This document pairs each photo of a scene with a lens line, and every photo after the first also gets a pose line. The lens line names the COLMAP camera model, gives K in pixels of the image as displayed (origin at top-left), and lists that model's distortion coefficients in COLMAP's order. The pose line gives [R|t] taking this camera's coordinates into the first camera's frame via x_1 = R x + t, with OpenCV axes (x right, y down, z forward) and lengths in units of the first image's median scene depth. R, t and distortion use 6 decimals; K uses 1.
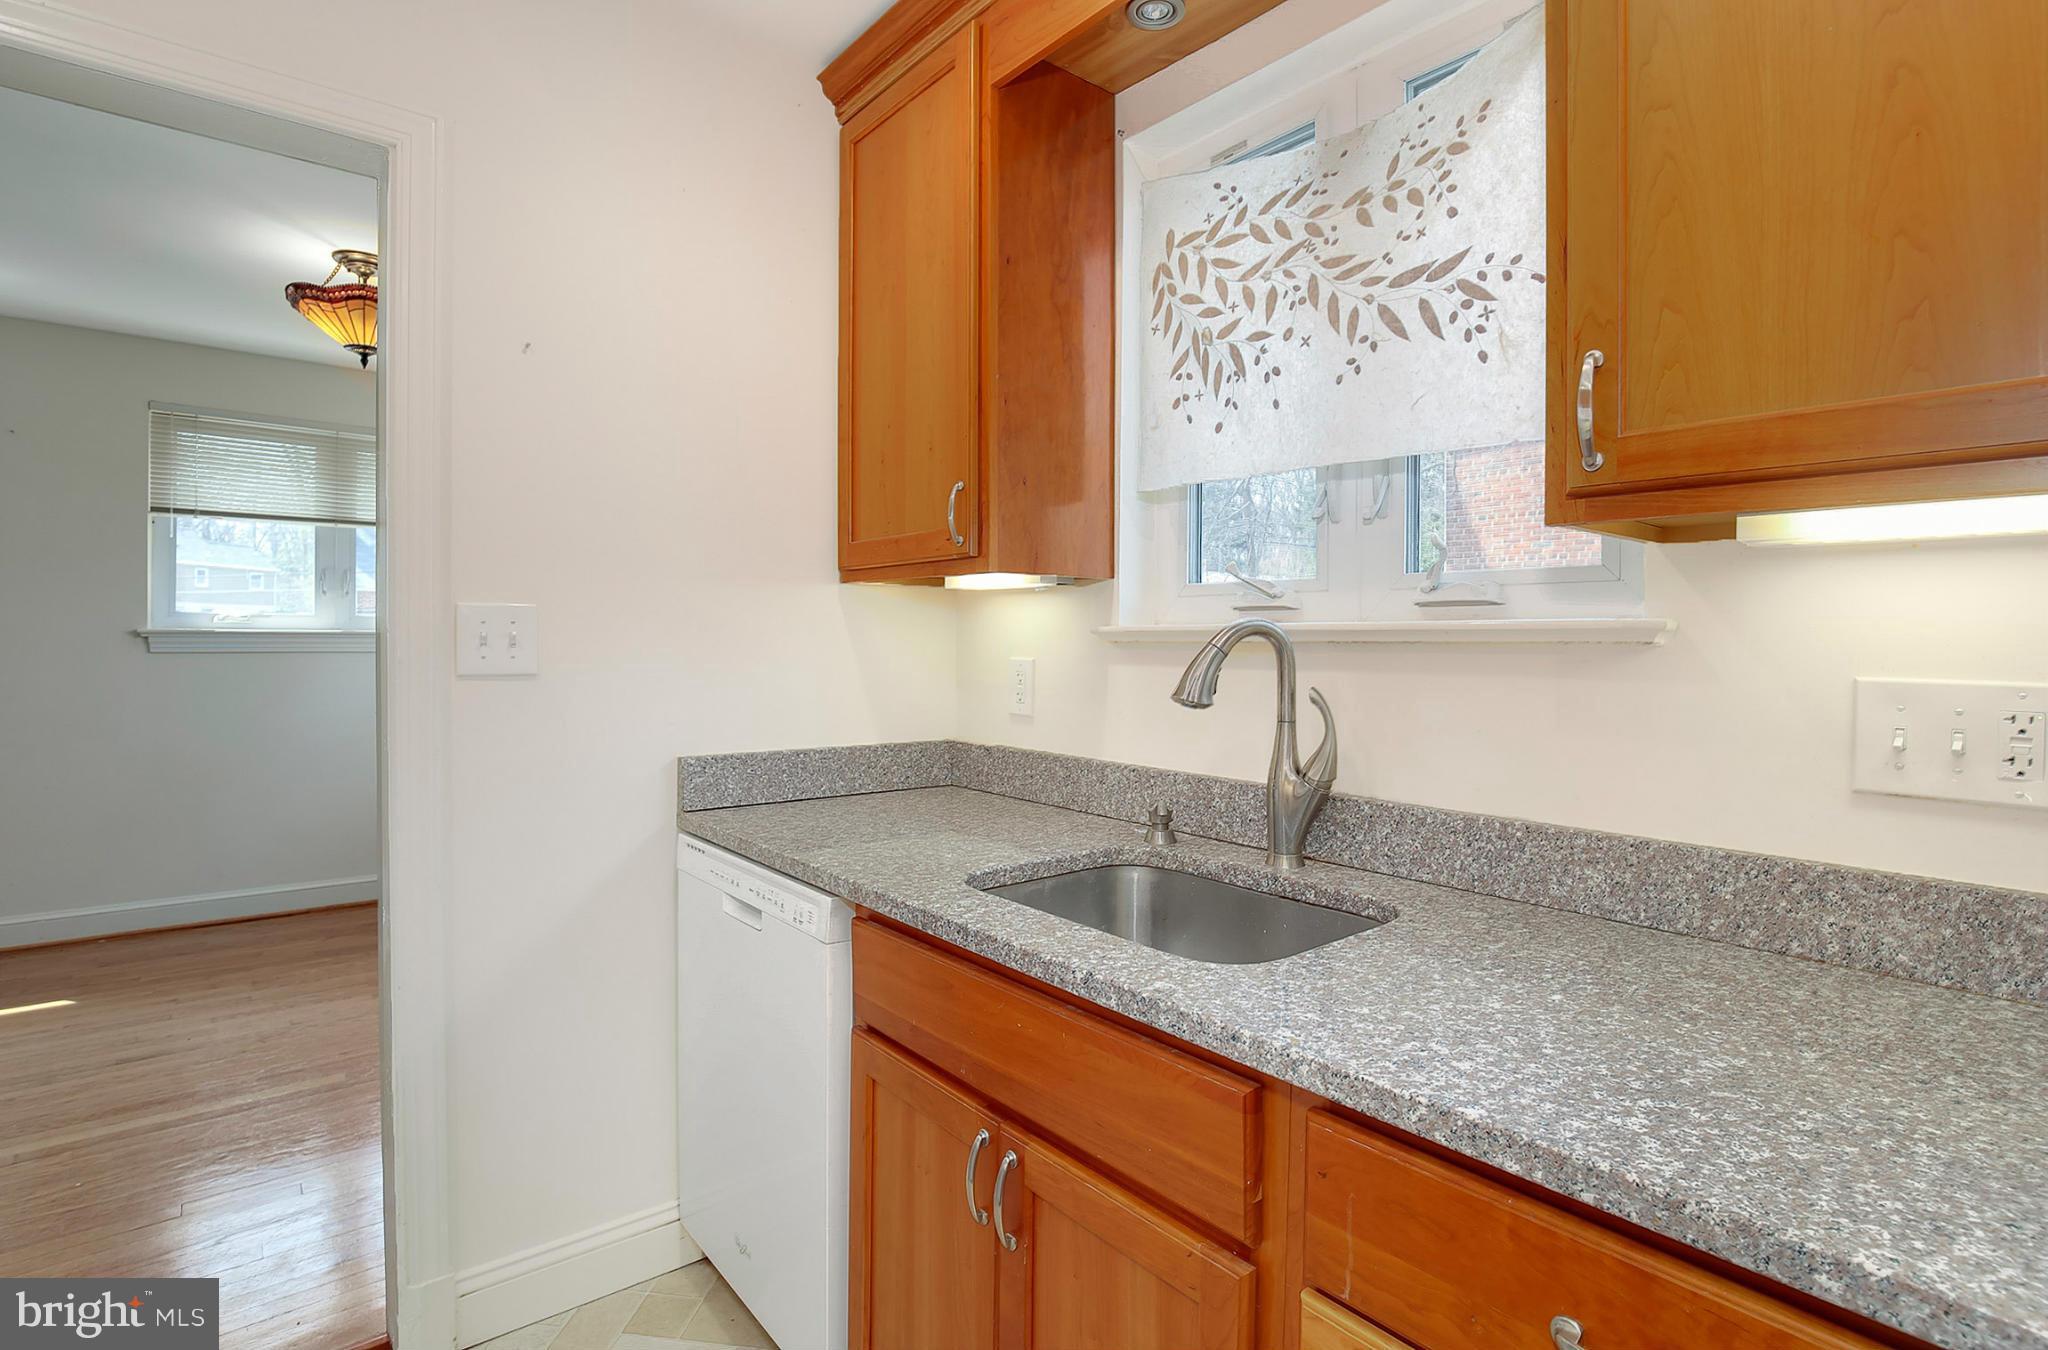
lens RADIAL K [[986.6, 0, 1023.1], [0, 986.6, 642.4], [0, 0, 1]] dist [-0.027067, 0.002302]
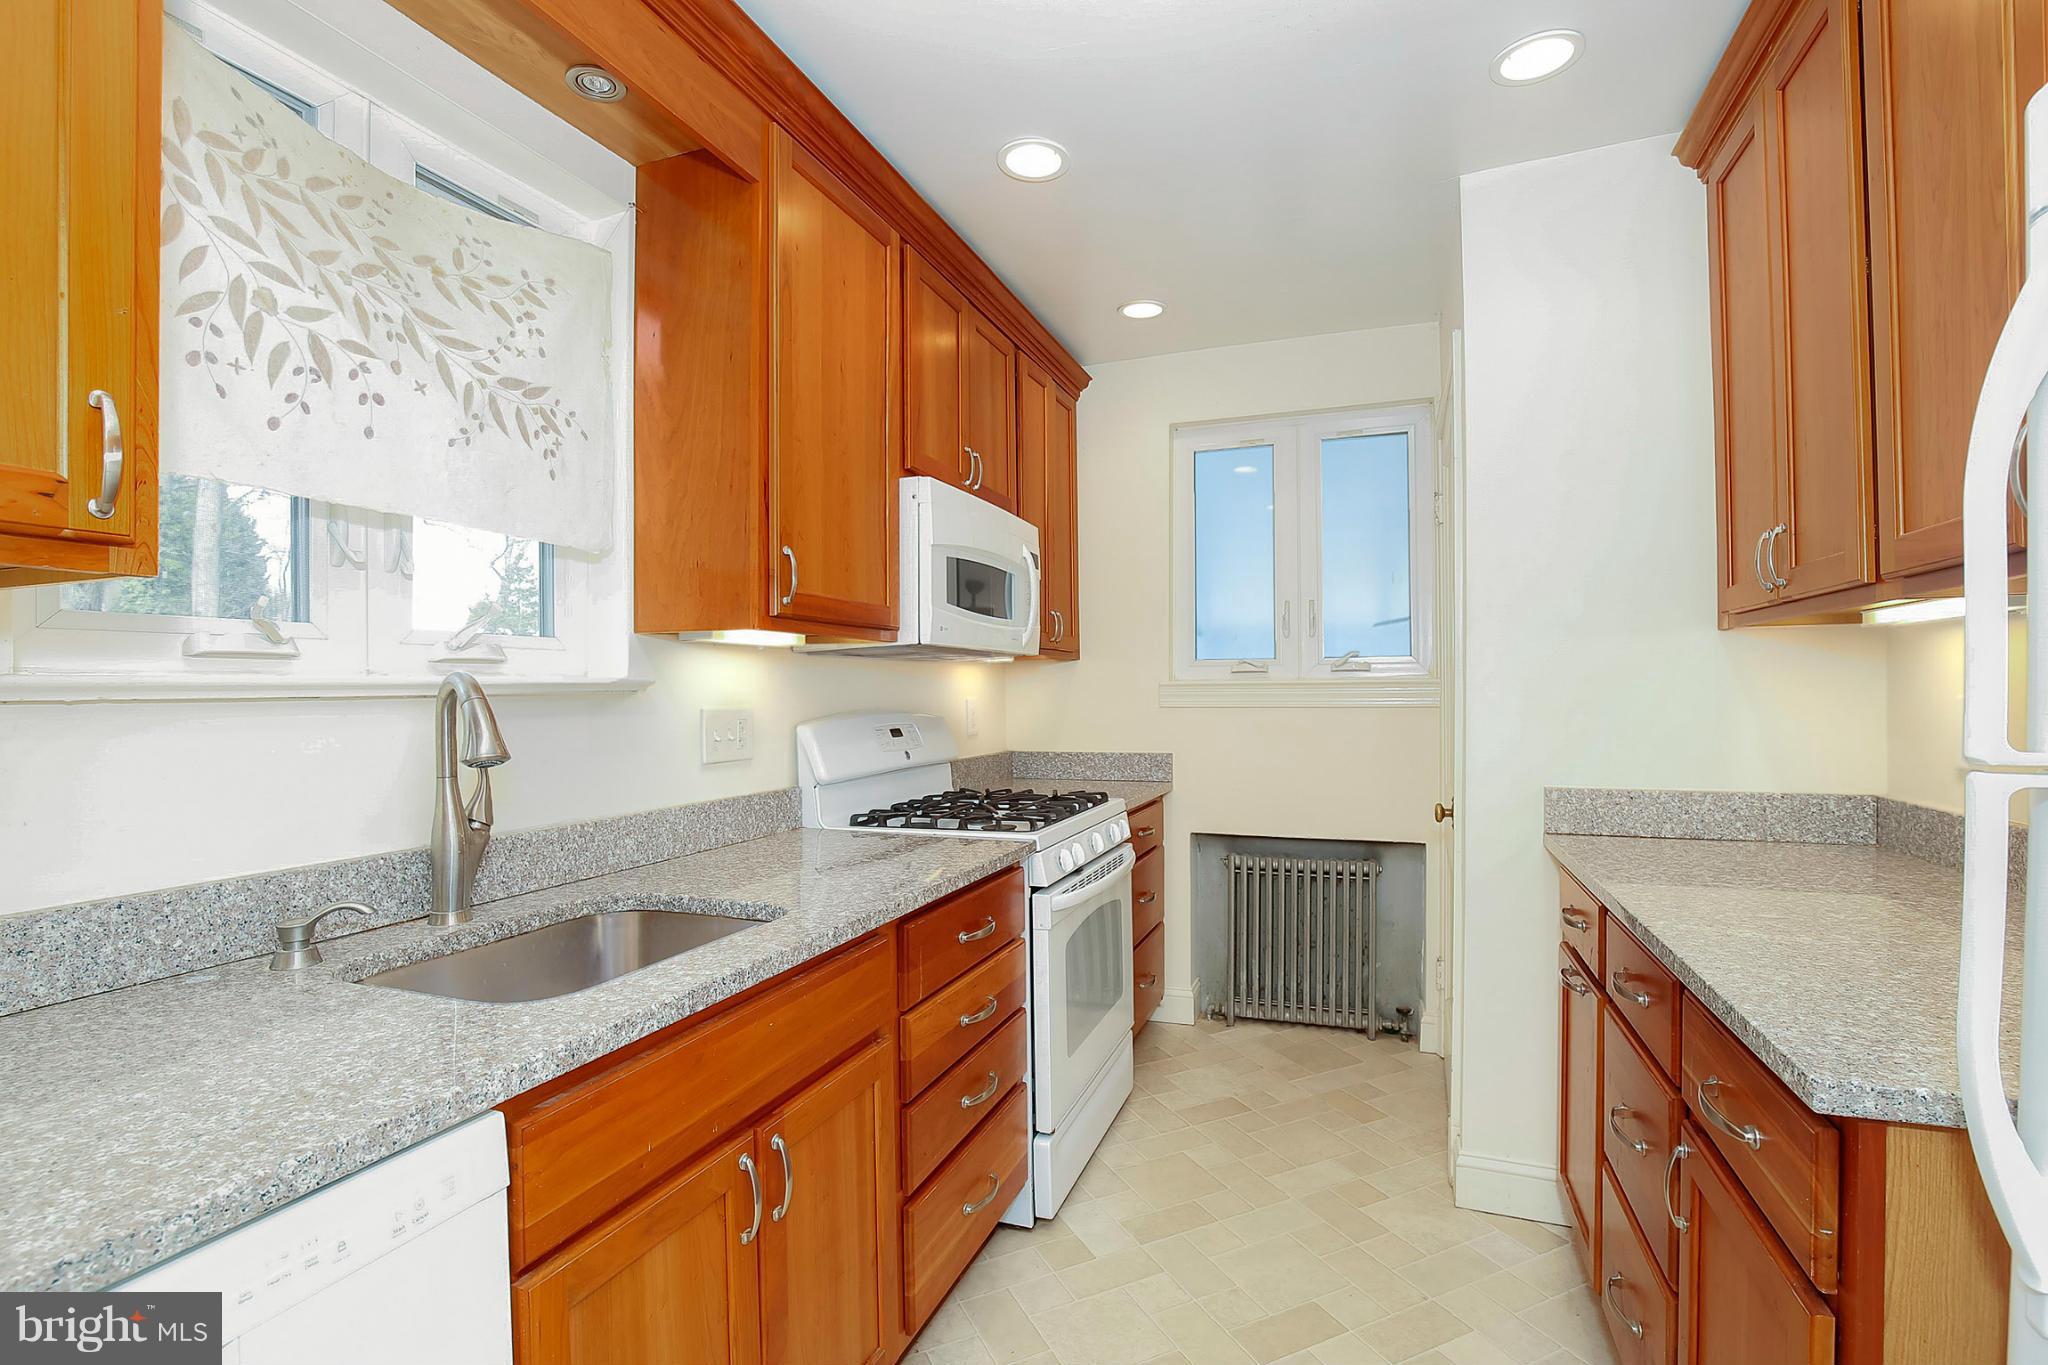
lens RADIAL K [[965.4, 0, 1033.8], [0, 965.4, 689.7], [0, 0, 1]] dist [-0.025702, 0.000171]
pose [[-0.505952, -0.003423, 0.862555, -0.878933], [0.007931, 0.999931, 0.008620, -0.010285], [-0.862525, 0.011202, -0.505890, 1.004736]]
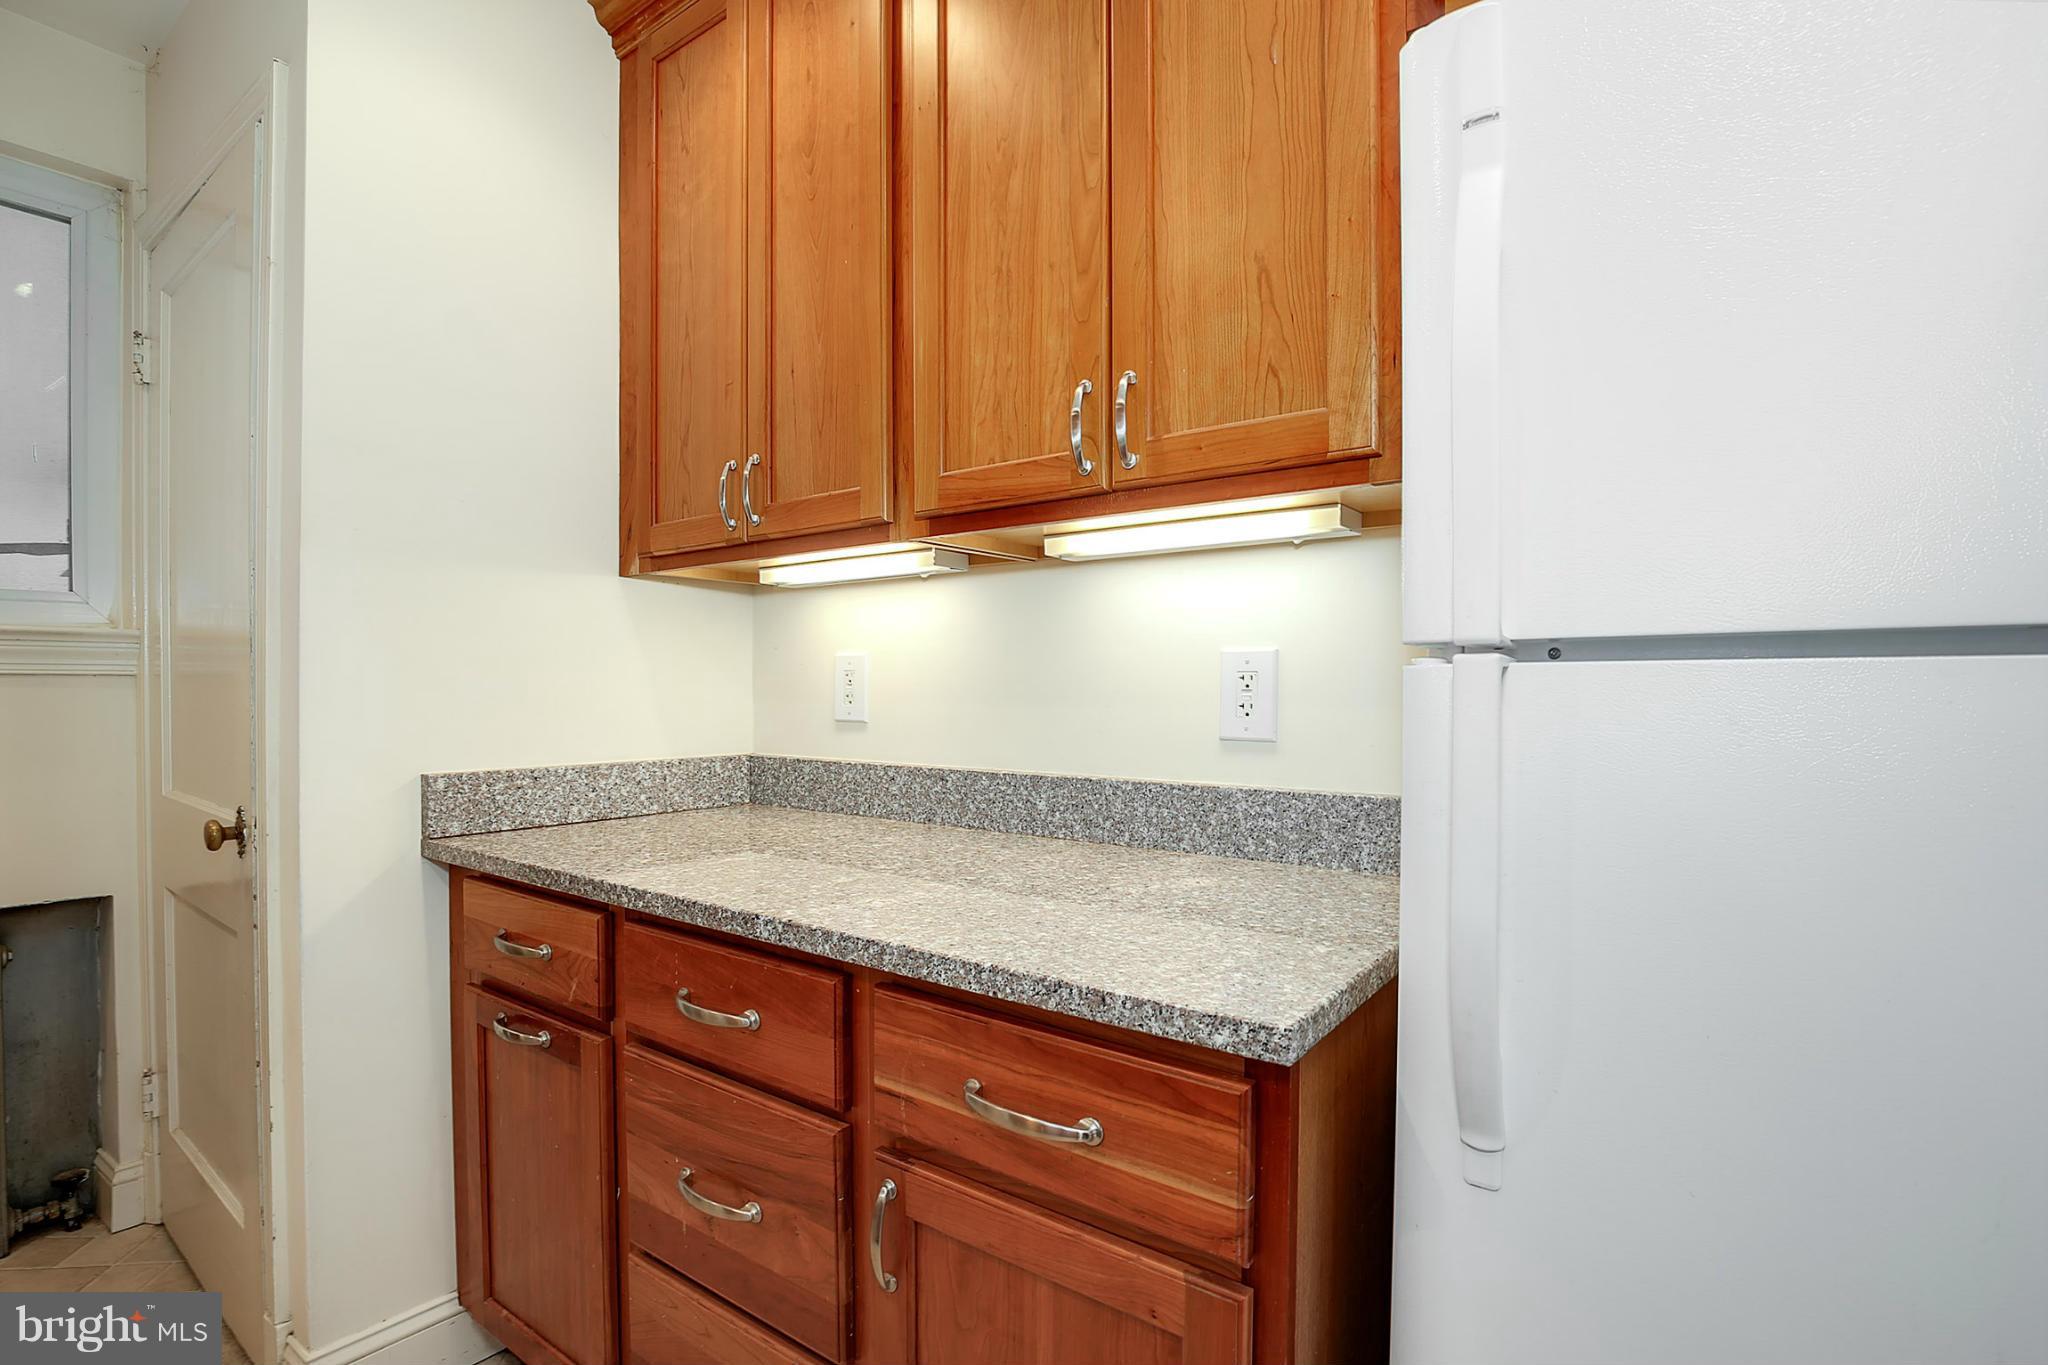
lens RADIAL K [[989.3, 0, 1039.0], [0, 989.3, 693.1], [0, 0, 1]] dist [-0.021287, 0.000087]
pose [[-0.970243, -0.005228, -0.242077, -0.387928], [-0.007696, 0.999928, 0.009249, 0.056150], [0.242011, 0.010837, -0.970213, 0.774940]]
